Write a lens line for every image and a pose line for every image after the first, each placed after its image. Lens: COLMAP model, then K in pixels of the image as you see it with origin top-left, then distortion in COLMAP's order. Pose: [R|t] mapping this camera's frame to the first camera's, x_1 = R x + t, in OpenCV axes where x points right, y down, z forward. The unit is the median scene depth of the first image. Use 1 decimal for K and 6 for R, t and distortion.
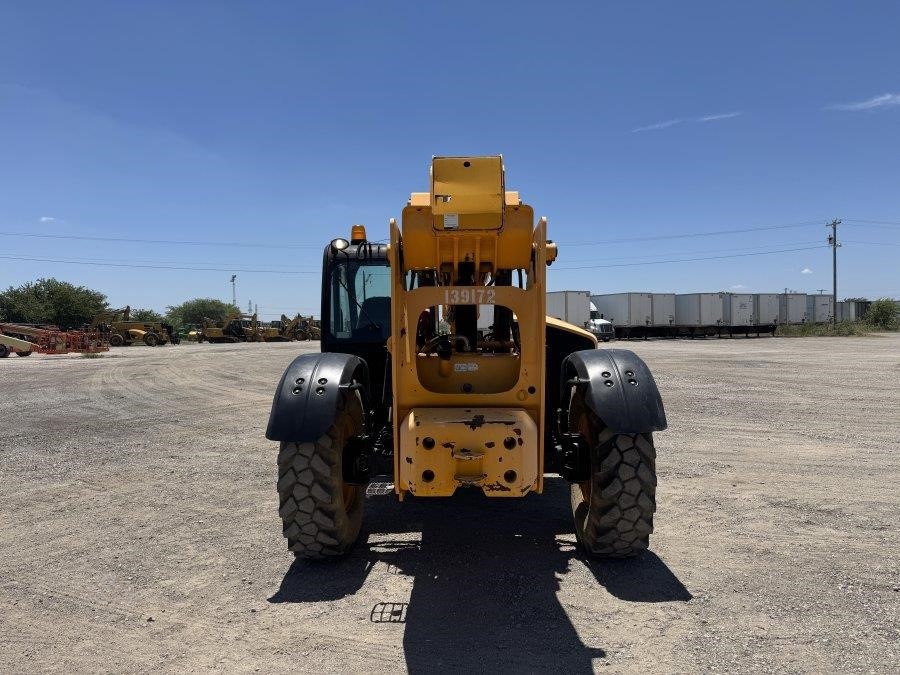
lens RADIAL K [[633.2, 0, 446.4], [0, 633.2, 336.6], [0, 0, 1]] dist [0.060553, -0.072740]
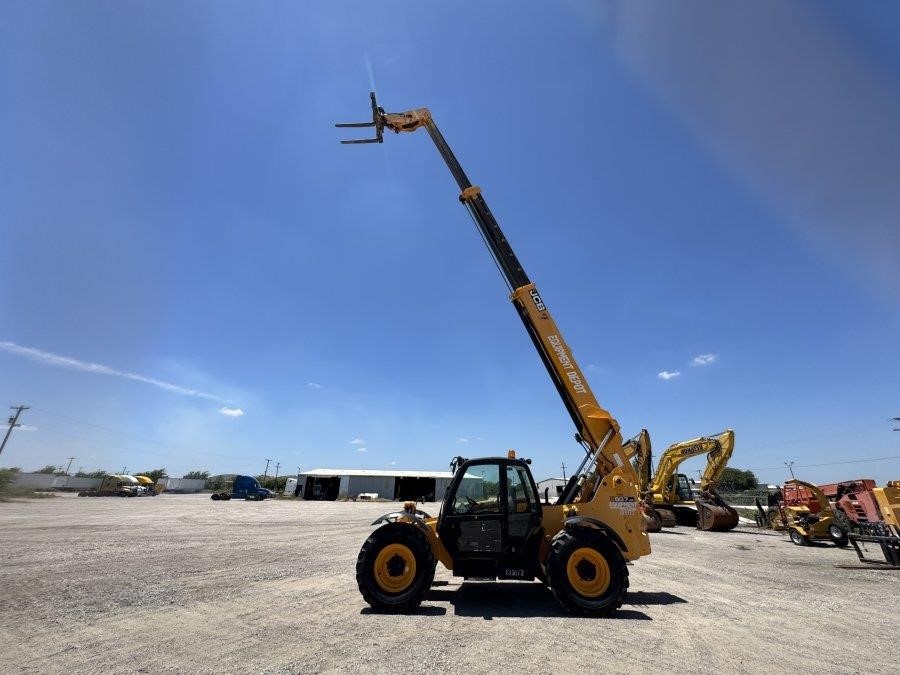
lens RADIAL K [[362.4, 0, 449.9], [0, 362.4, 335.0], [0, 0, 1]] dist [-0.004162, -0.000644]
pose [[-0.012399, 0.410428, 0.911809, -0.152138], [0.006239, 0.911893, -0.410381, -0.003719], [-0.999904, 0.000601, -0.013868, 0.133985]]
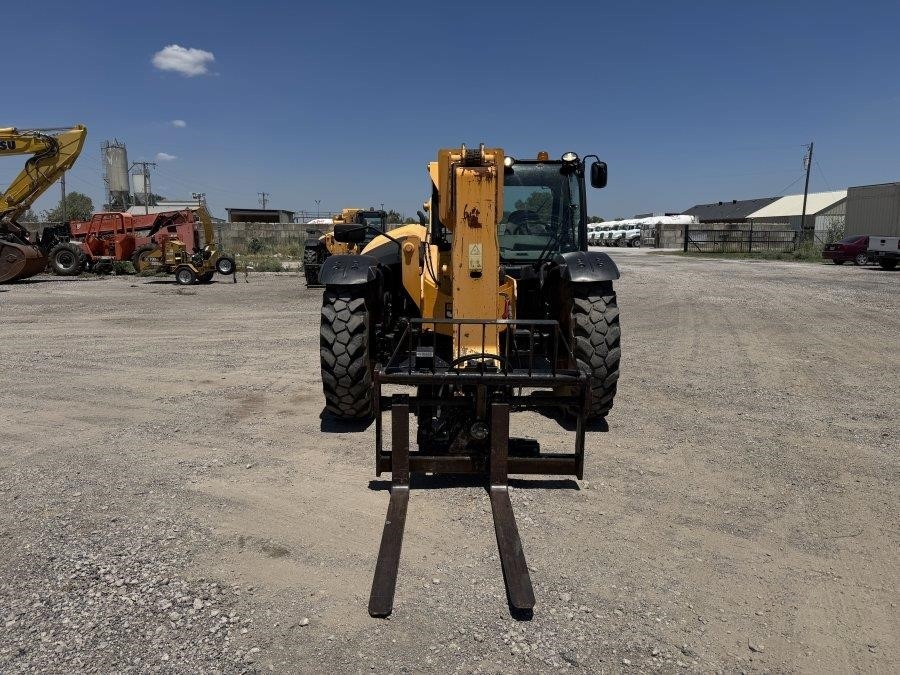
lens RADIAL K [[627.9, 0, 447.5], [0, 627.9, 334.7], [0, 0, 1]] dist [0.100798, -0.155446]
pose [[-0.999378, 0.018456, -0.030054, 0.010479], [0.012942, 0.984609, 0.174289, -0.004159], [0.032808, 0.173792, -0.984236, 0.253264]]
